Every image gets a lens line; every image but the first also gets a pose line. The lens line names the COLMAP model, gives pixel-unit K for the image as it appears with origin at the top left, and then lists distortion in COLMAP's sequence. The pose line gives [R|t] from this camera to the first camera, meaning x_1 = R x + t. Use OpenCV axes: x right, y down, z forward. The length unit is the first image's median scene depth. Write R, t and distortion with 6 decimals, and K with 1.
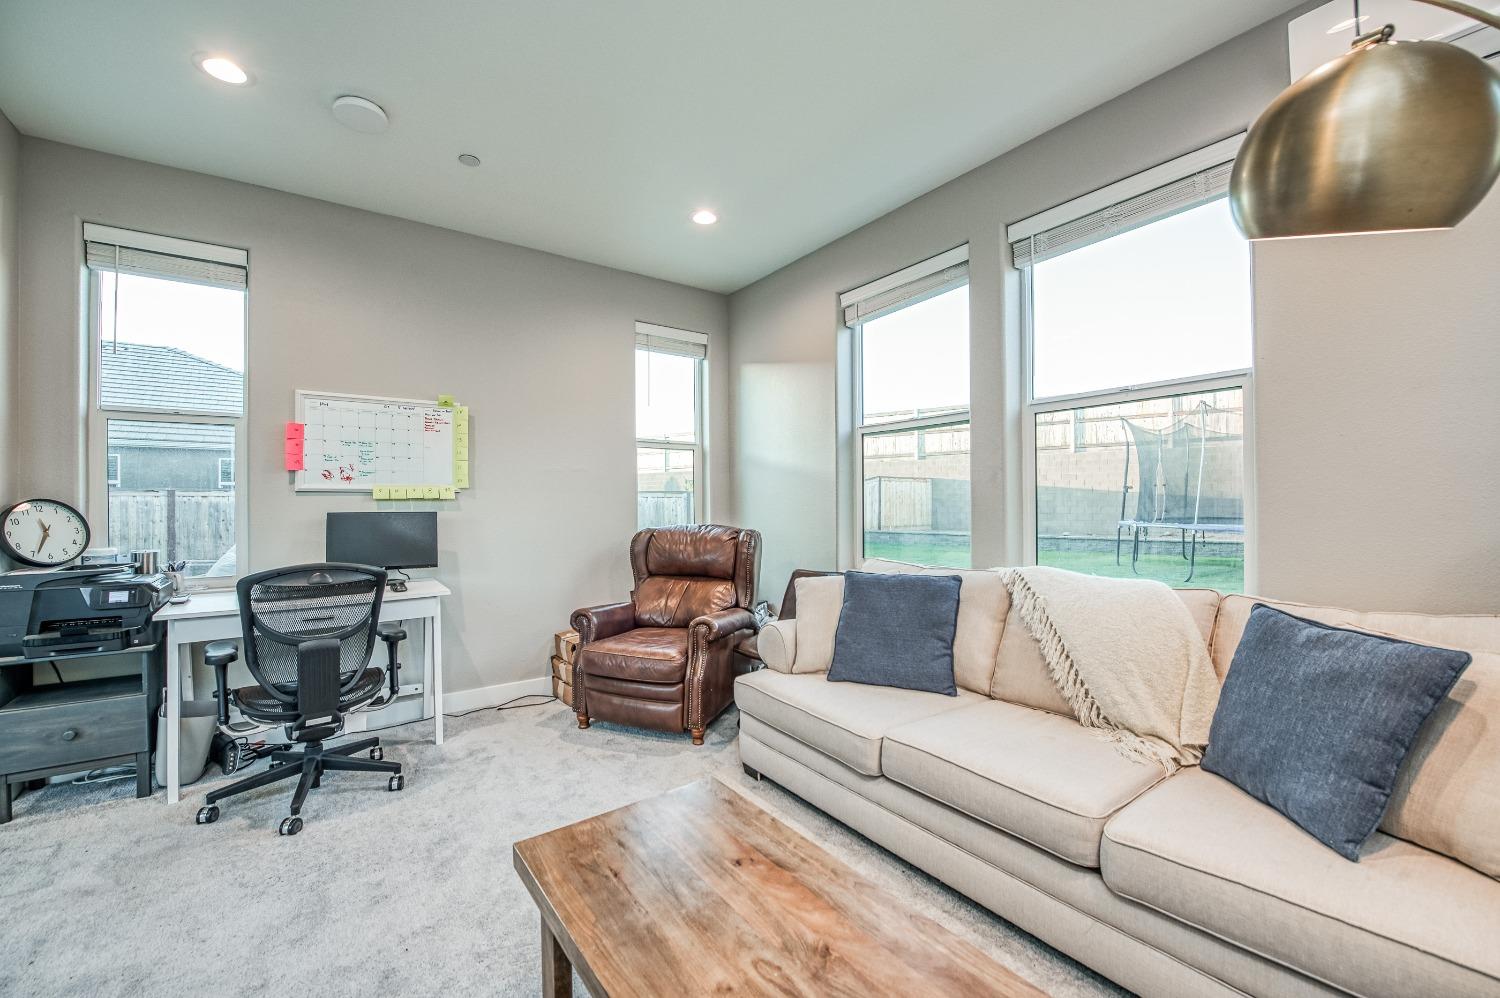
lens RADIAL K [[595.2, 0, 749.4], [0, 595.2, 503.6], [0, 0, 1]] dist [-0.021332, -0.000427]
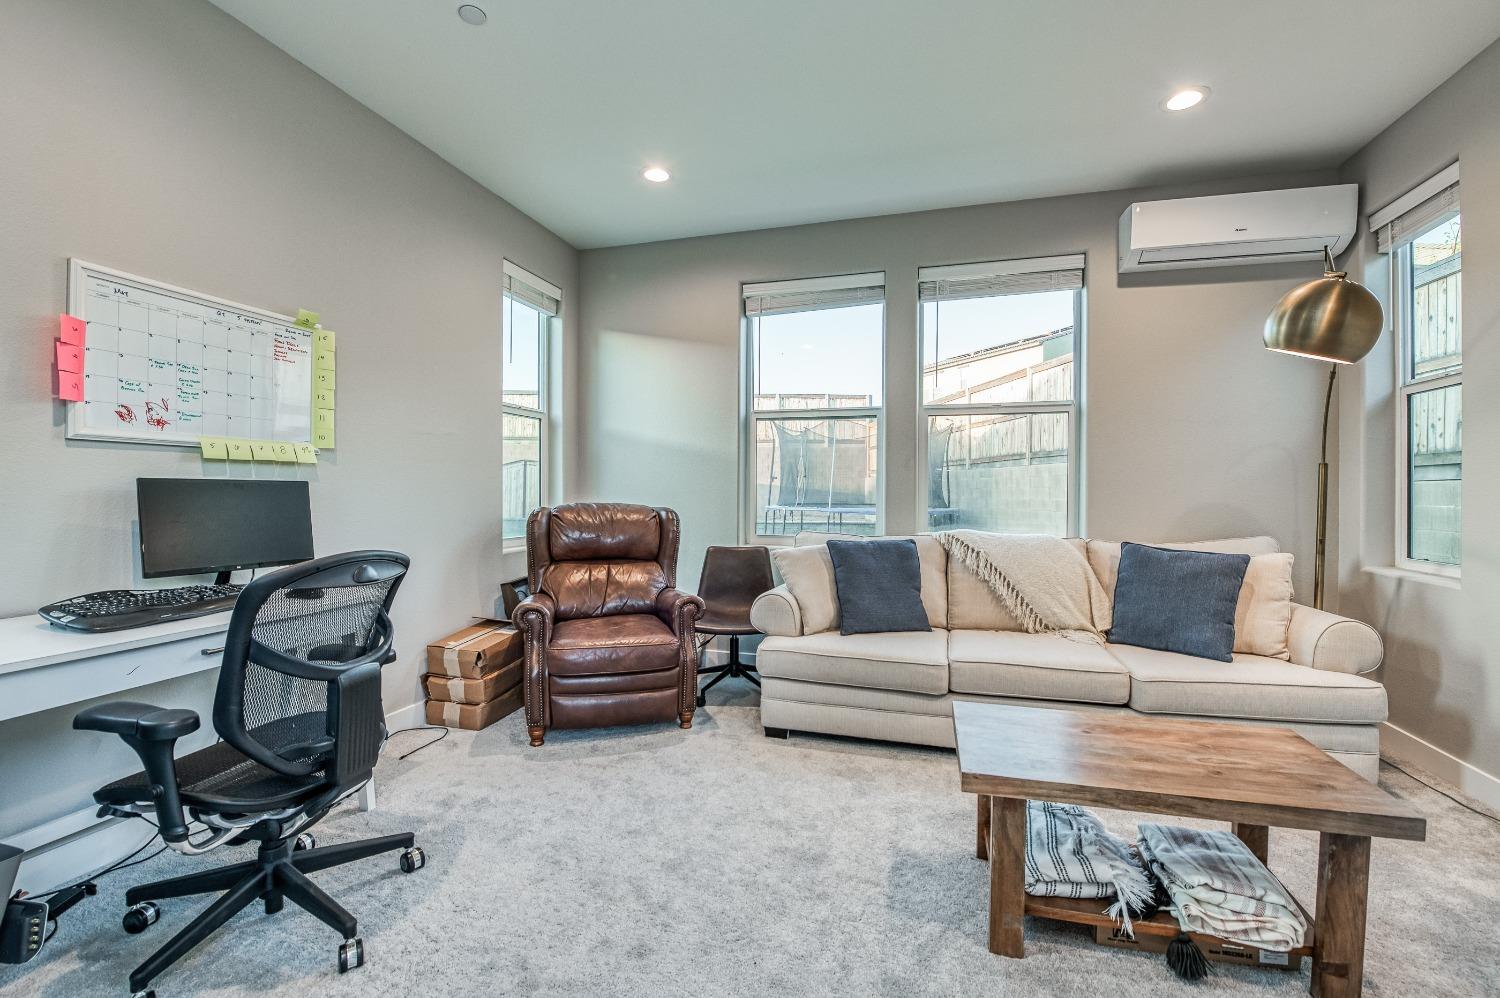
lens RADIAL K [[623.3, 0, 750.0], [0, 623.3, 499.0], [0, 0, 1]] dist [-0.021366, -0.000329]
pose [[0.787794, 0.005243, 0.615916, -0.594290], [-0.011949, 0.999906, 0.006772, 0.024401], [-0.615823, -0.012694, 0.787782, 0.137093]]
